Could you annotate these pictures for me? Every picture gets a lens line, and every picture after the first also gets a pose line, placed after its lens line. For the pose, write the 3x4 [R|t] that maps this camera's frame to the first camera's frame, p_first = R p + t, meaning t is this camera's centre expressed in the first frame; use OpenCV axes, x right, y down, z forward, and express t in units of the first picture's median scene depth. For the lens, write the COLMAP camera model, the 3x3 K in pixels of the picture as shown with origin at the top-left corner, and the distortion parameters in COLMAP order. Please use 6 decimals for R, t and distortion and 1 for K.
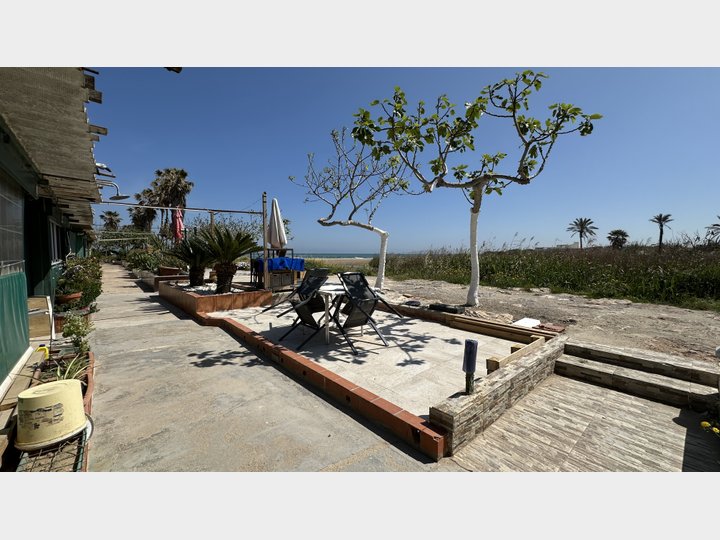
lens RADIAL K [[292.1, 0, 363.6], [0, 292.1, 267.4], [0, 0, 1]] dist [-0.002773, -0.000092]
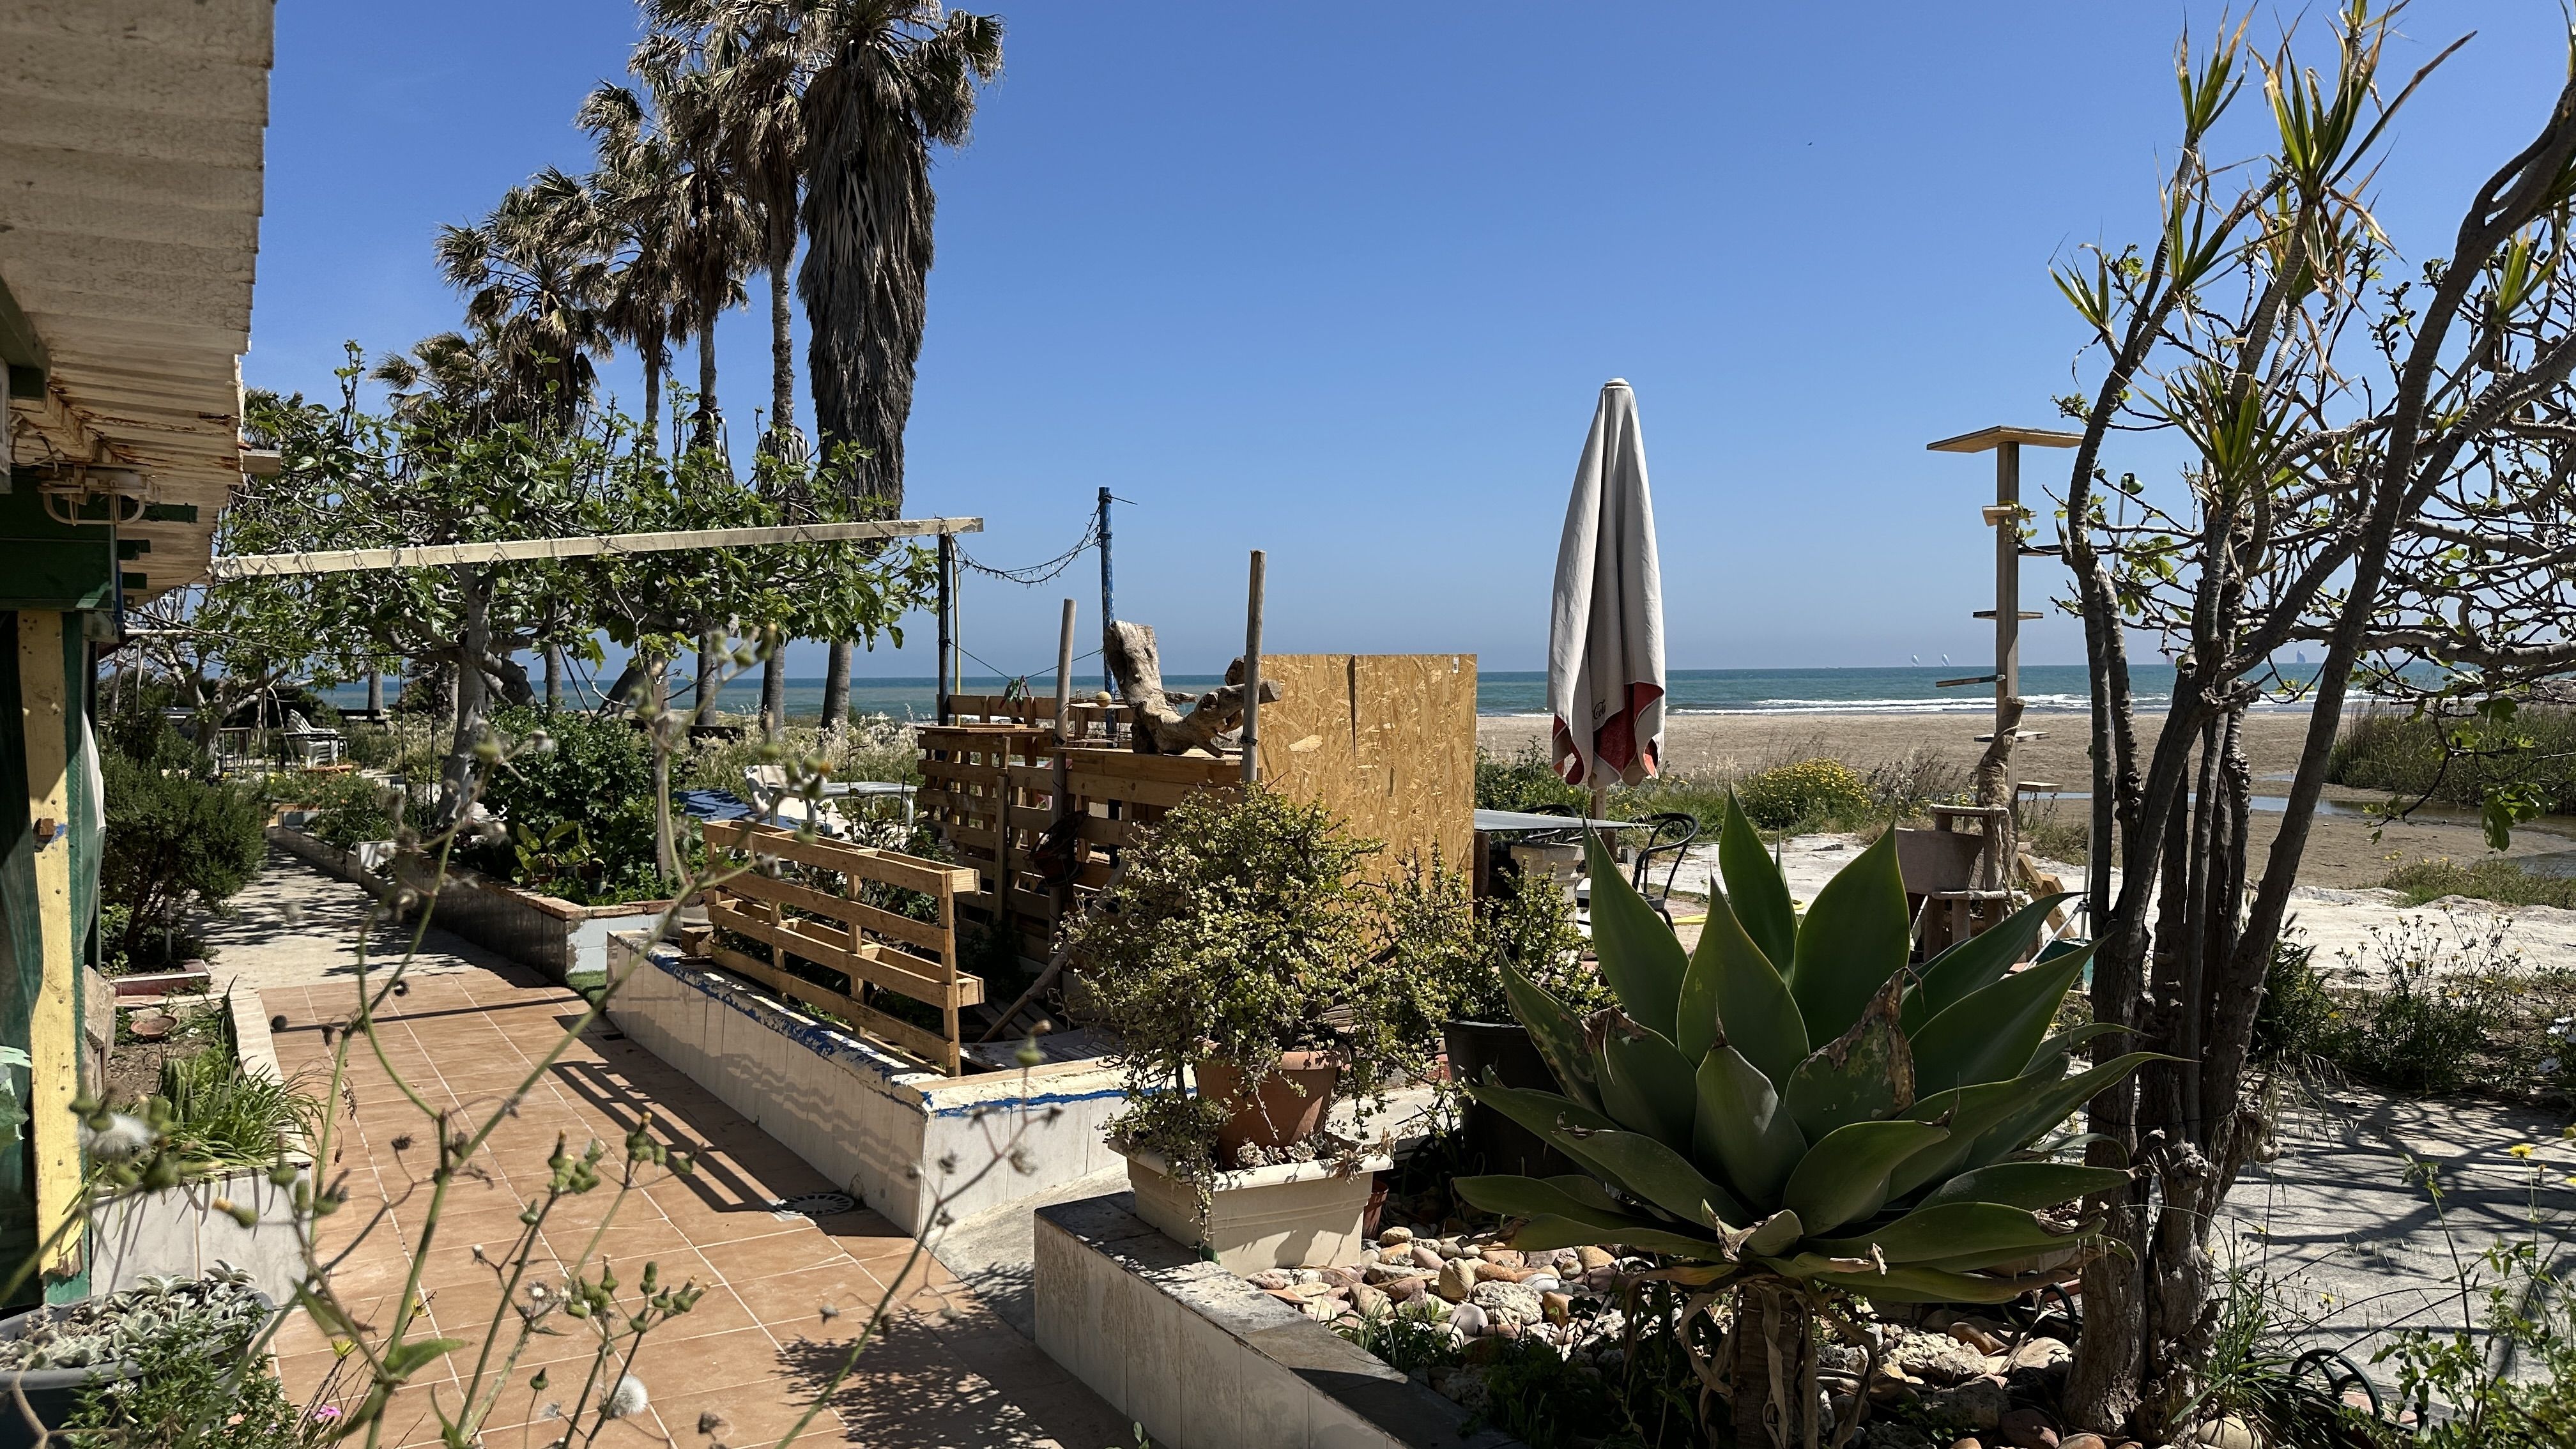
lens RADIAL K [[1830.1, 0, 1288.0], [0, 1830.1, 724.5], [0, 0, 1]] dist [0.041399, -0.001841]
pose [[0.982847, -0.014463, -0.183857, -1.705555], [0.008805, 0.999463, -0.031555, -0.099297], [0.184215, 0.029395, 0.982446, 1.784291]]
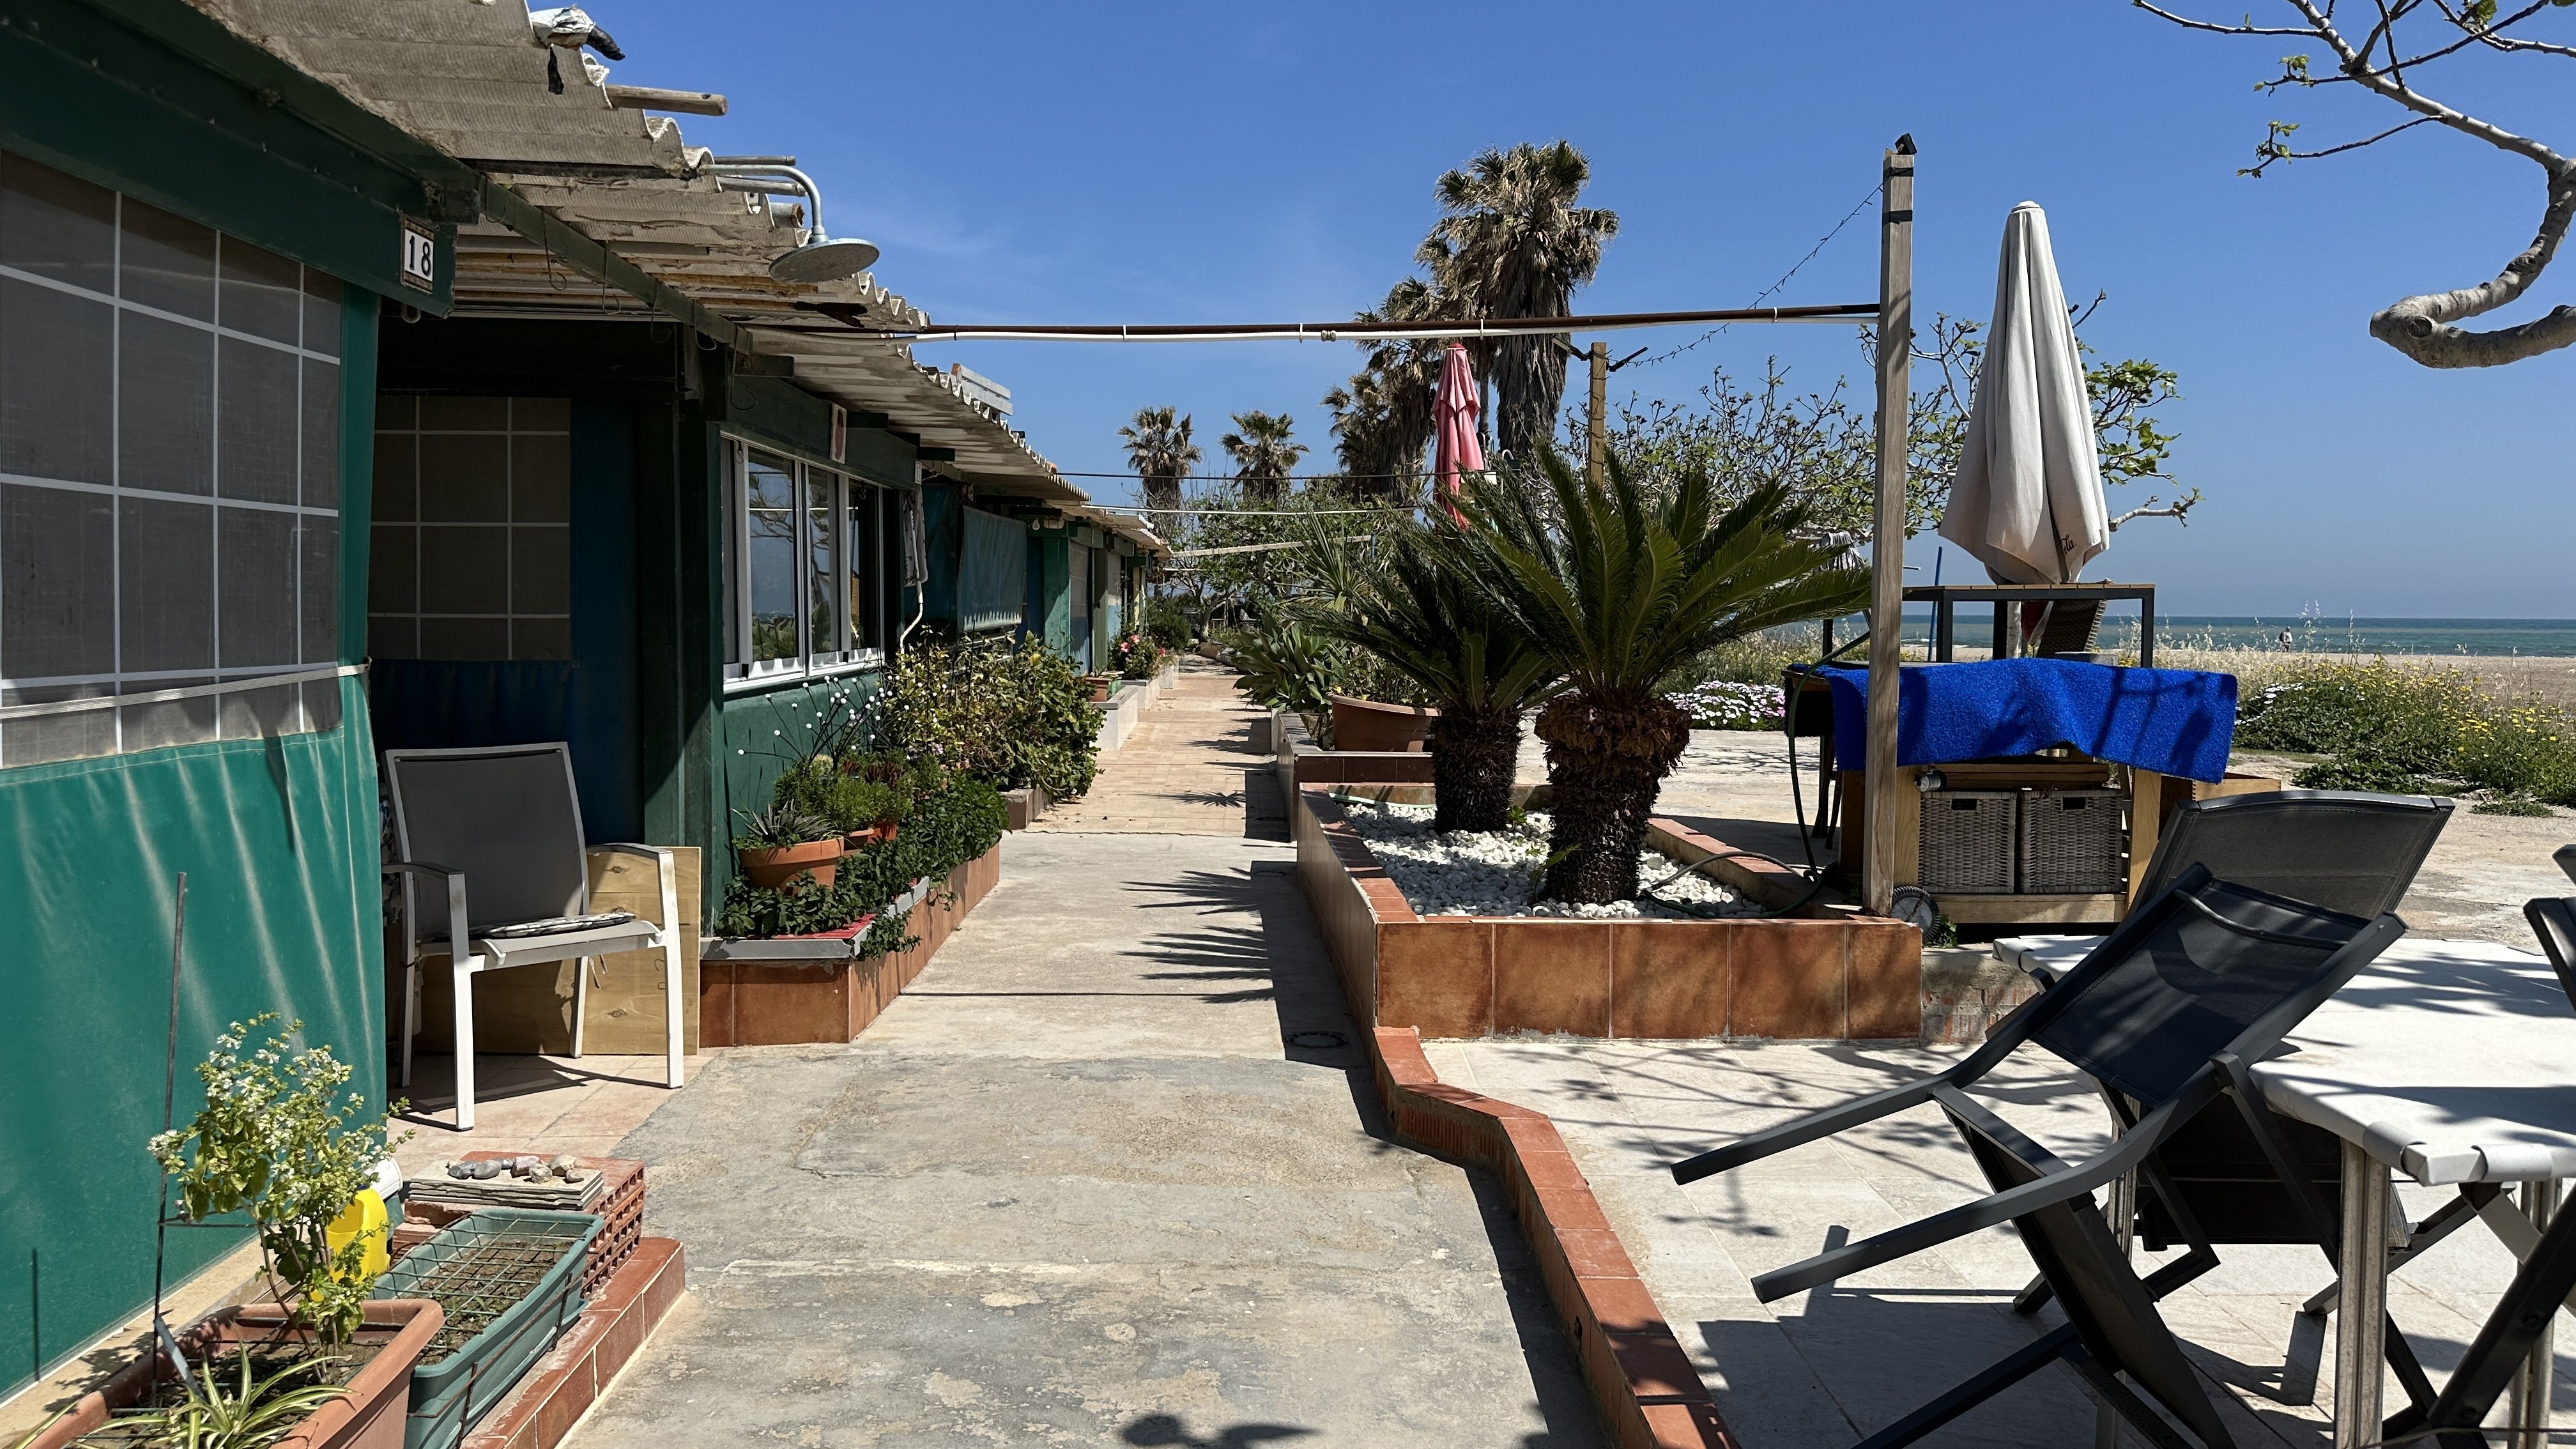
lens RADIAL K [[1830.1, 0, 1288.0], [0, 1830.1, 724.5], [0, 0, 1]] dist [0.041399, -0.001841]
pose [[0.756630, 0.038292, -0.652721, -0.005582], [-0.031508, 0.999259, 0.022097, -0.012077], [0.653083, 0.003846, 0.757276, 0.199121]]
